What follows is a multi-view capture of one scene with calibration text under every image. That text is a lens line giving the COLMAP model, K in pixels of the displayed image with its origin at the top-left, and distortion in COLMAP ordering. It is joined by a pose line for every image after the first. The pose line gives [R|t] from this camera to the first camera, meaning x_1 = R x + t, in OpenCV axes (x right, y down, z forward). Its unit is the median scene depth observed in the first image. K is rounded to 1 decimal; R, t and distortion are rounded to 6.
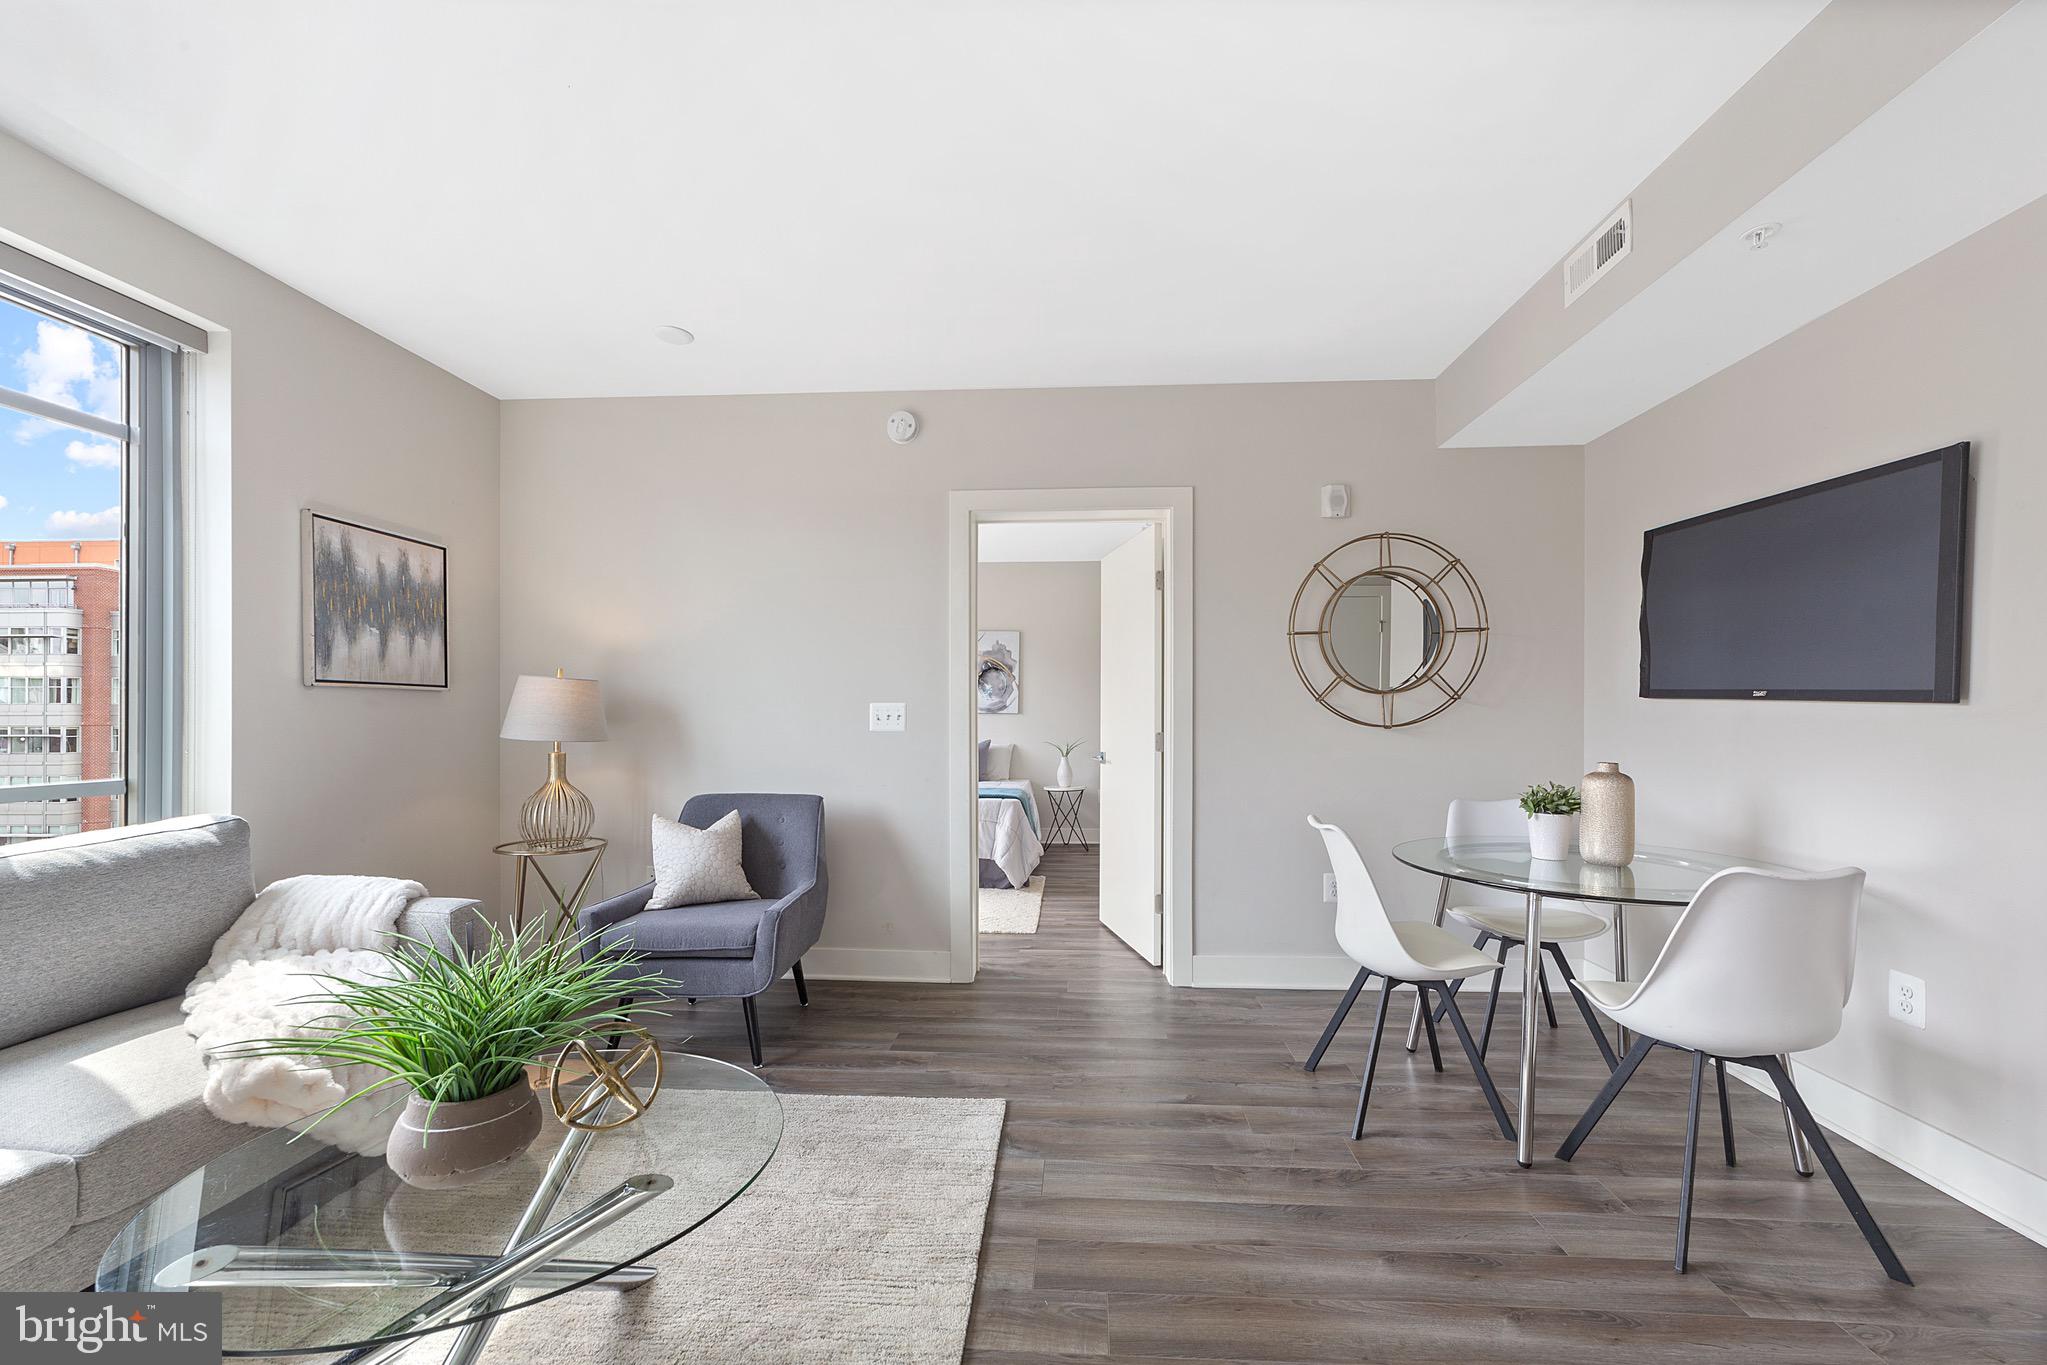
lens RADIAL K [[802.8, 0, 1038.1], [0, 802.8, 716.8], [0, 0, 1]] dist [-0.020084, 0.009628]
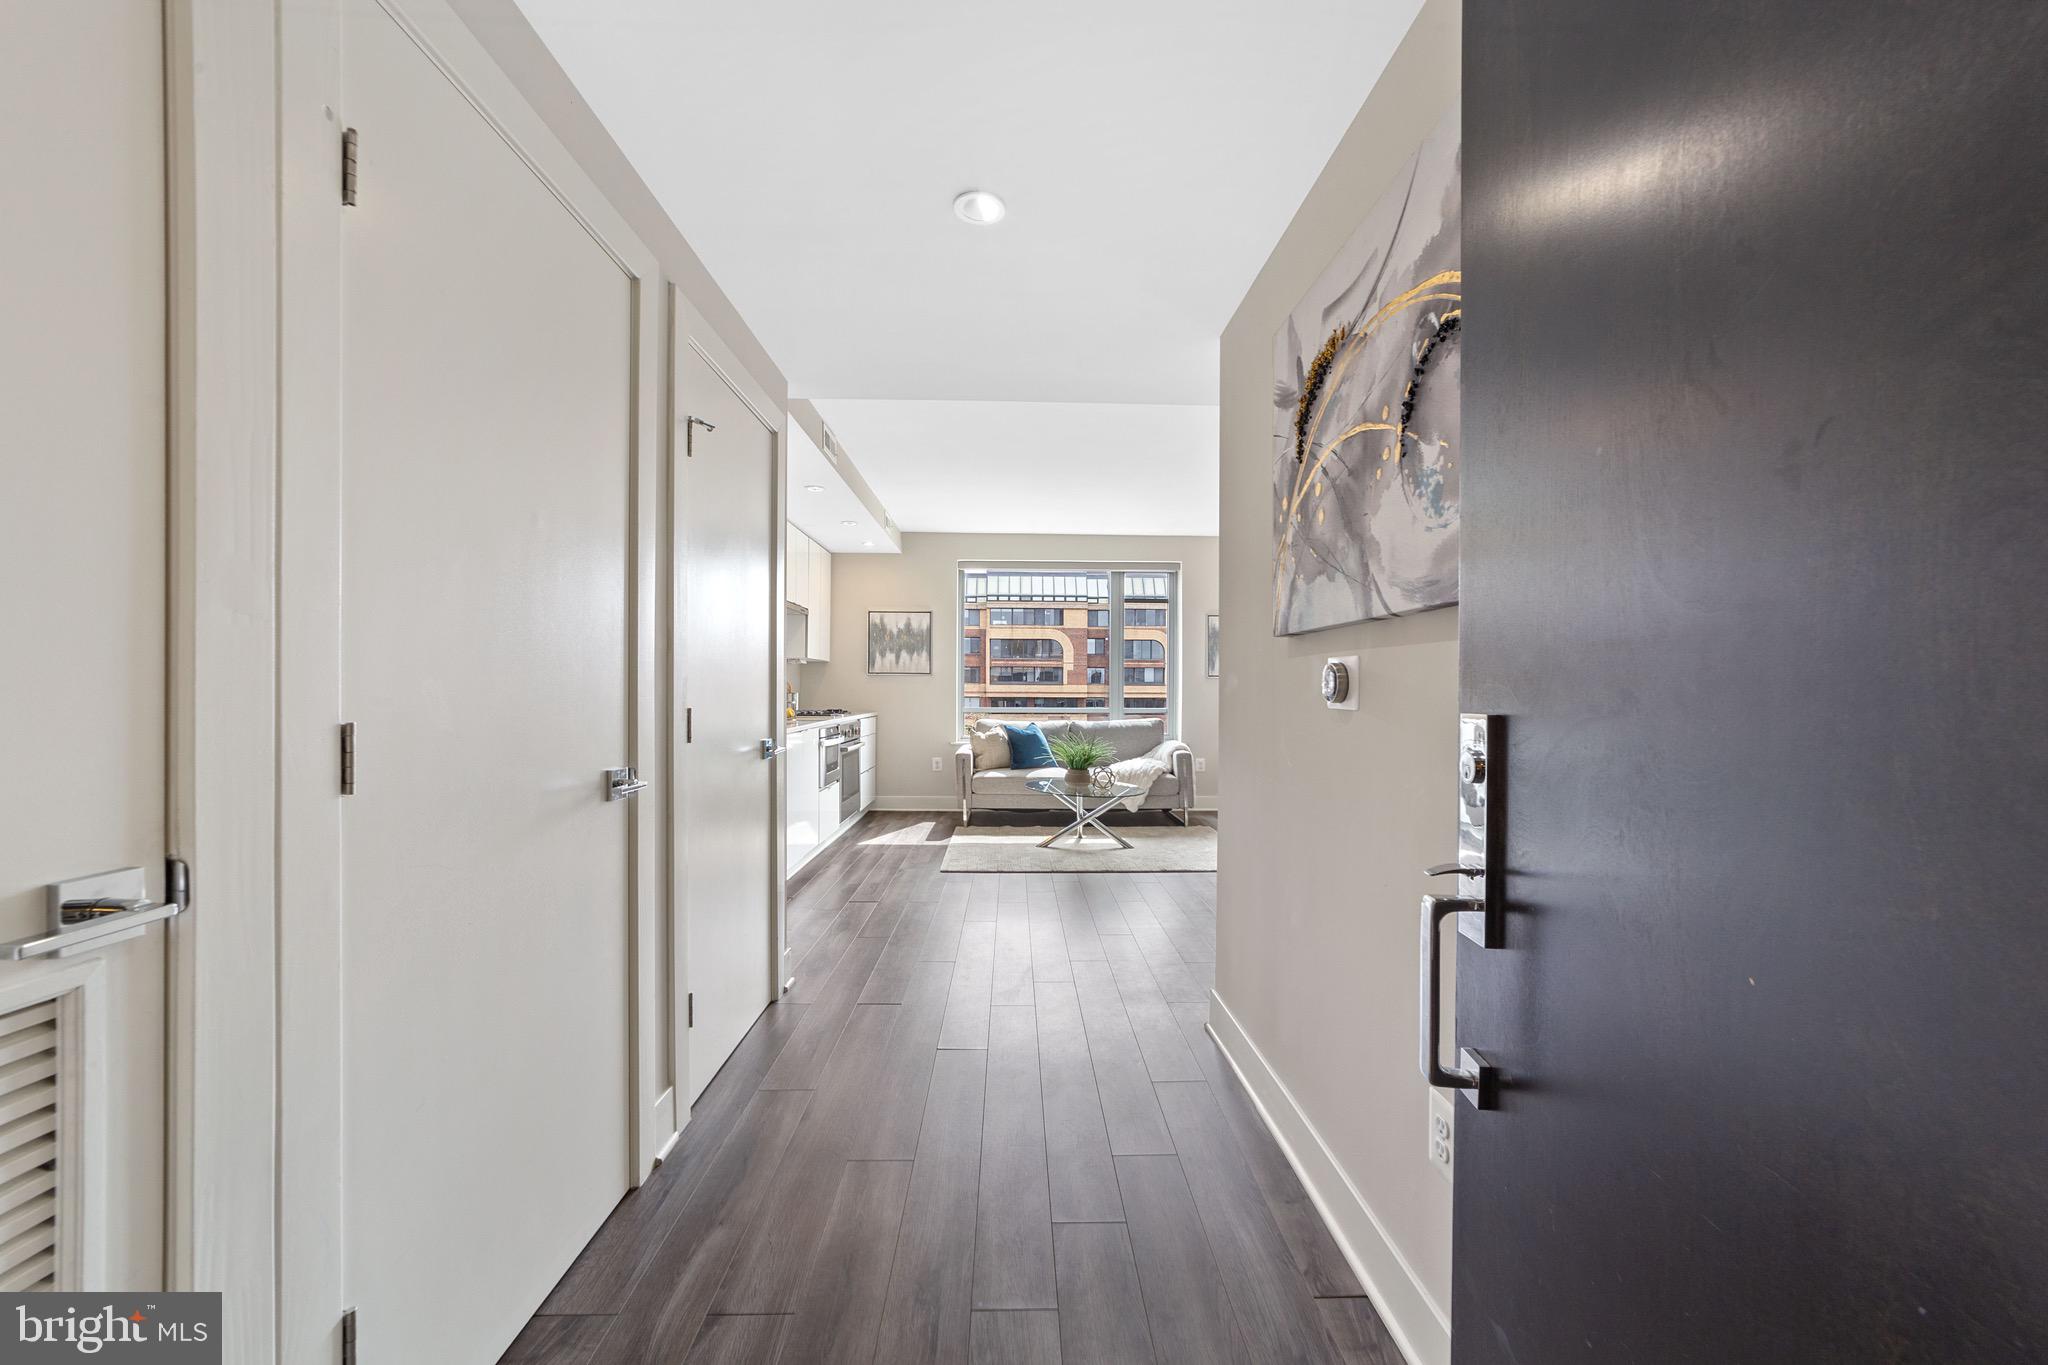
lens RADIAL K [[783.5, 0, 1035.1], [0, 783.5, 693.1], [0, 0, 1]] dist [-0.018370, 0.008764]
pose [[0.088039, 0.003944, -0.996109, 1.631125], [-0.004138, 0.999985, 0.003594, 0.006703], [0.996108, 0.003806, 0.088054, 0.154770]]
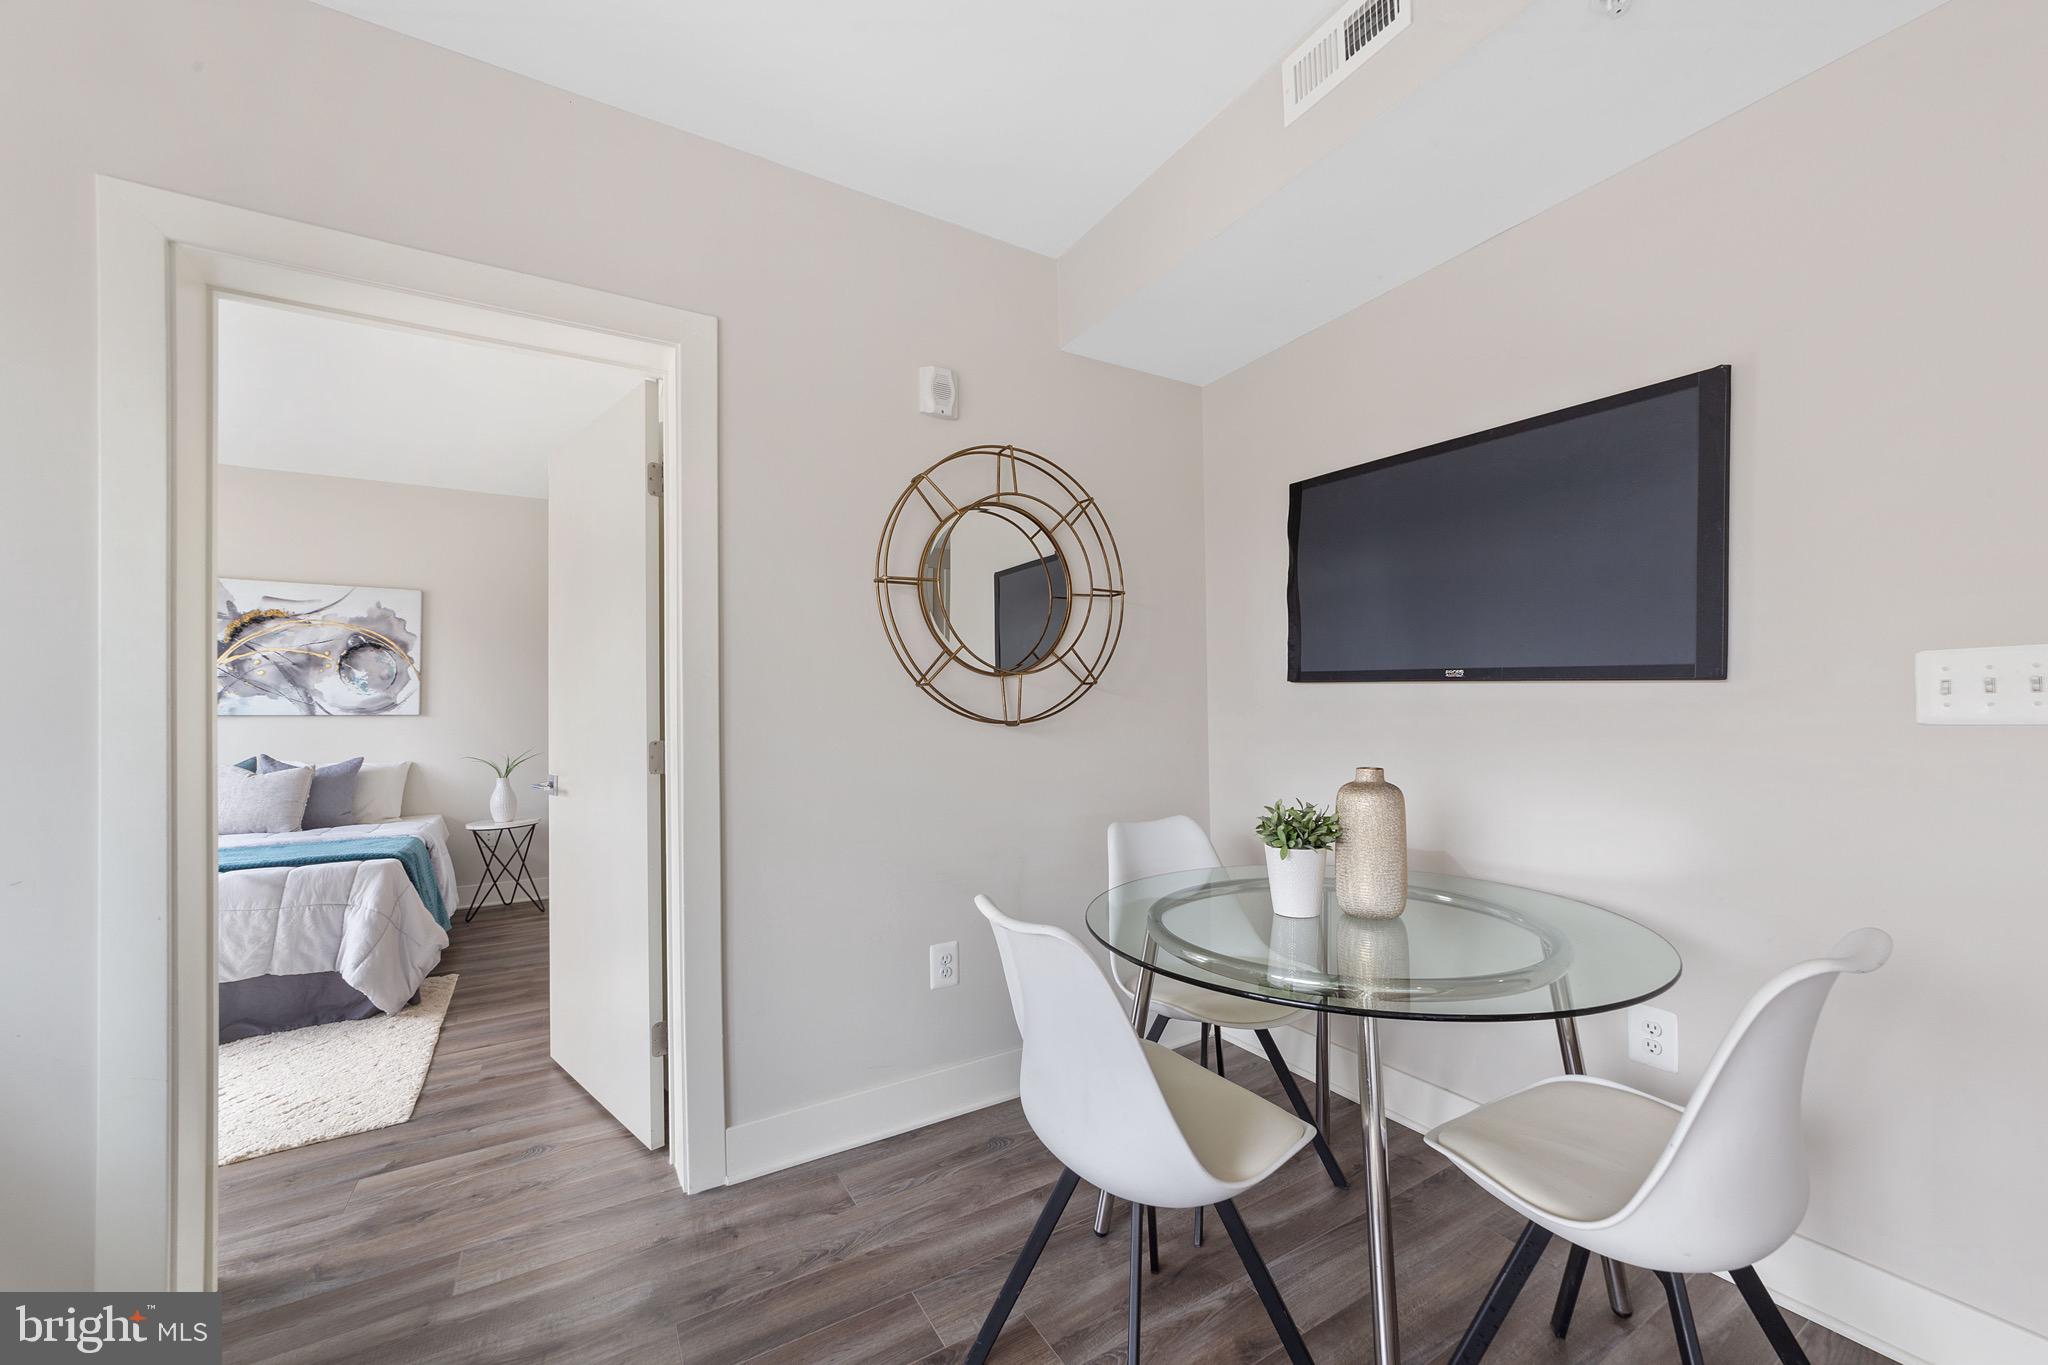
lens RADIAL K [[786.7, 0, 1033.2], [0, 786.7, 701.2], [0, 0, 1]] dist [-0.020065, 0.009578]
pose [[0.824036, -0.005100, 0.566515, 0.070649], [0.015823, 0.999777, -0.014015, 0.003335], [-0.566317, 0.020513, 0.823932, 0.486539]]
